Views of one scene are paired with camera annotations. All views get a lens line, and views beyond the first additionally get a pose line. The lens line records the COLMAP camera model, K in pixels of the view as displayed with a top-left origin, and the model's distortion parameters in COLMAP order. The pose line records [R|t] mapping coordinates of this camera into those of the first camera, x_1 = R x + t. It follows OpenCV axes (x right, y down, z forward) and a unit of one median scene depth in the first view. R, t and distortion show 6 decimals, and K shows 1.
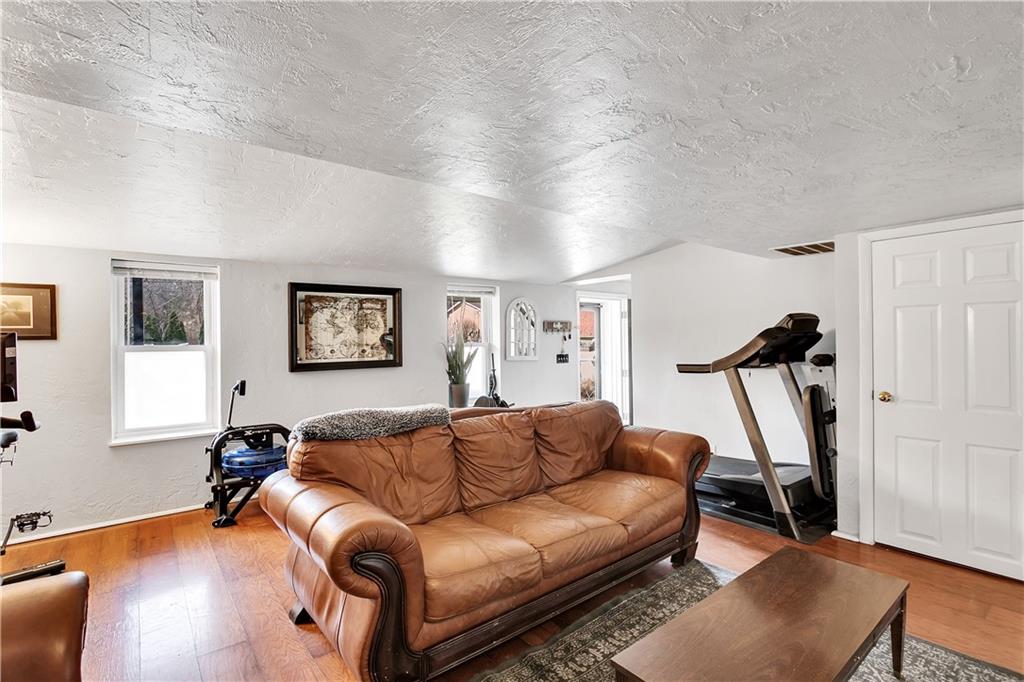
lens RADIAL K [[494.4, 0, 511.6], [0, 494.4, 338.1], [0, 0, 1]] dist [-0.004933, -0.000219]
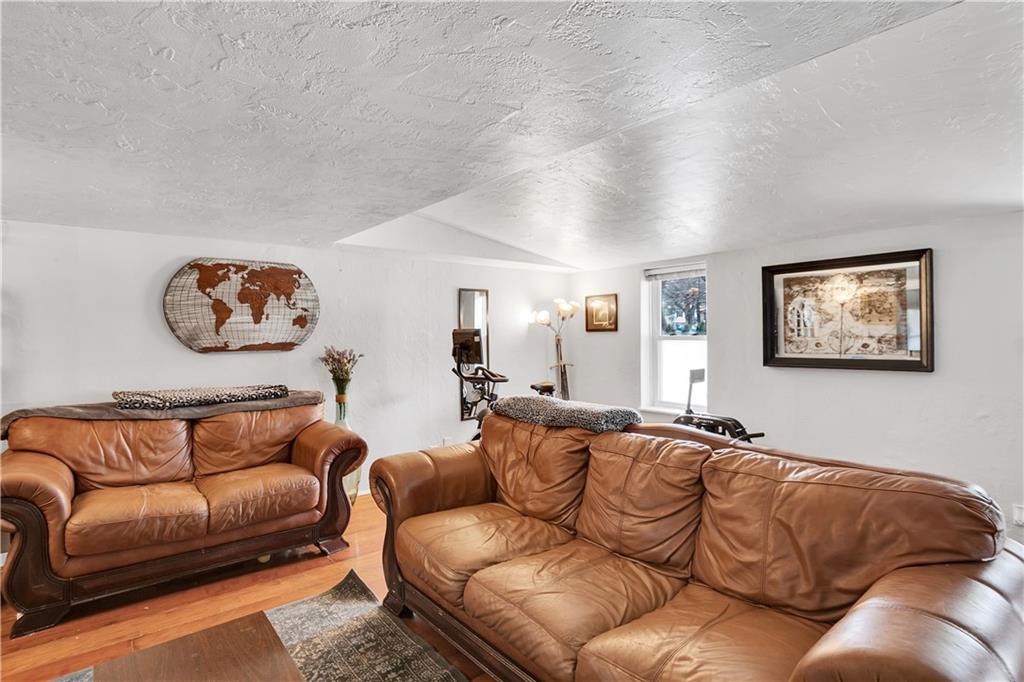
lens RADIAL K [[494.4, 0, 510.2], [0, 494.4, 342.4], [0, 0, 1]] dist [-0.004933, -0.000219]
pose [[0.033110, 0.026268, -0.999106, 0.429044], [0.011390, 0.999580, 0.026658, -0.003682], [0.999387, -0.012262, 0.032796, 0.488120]]
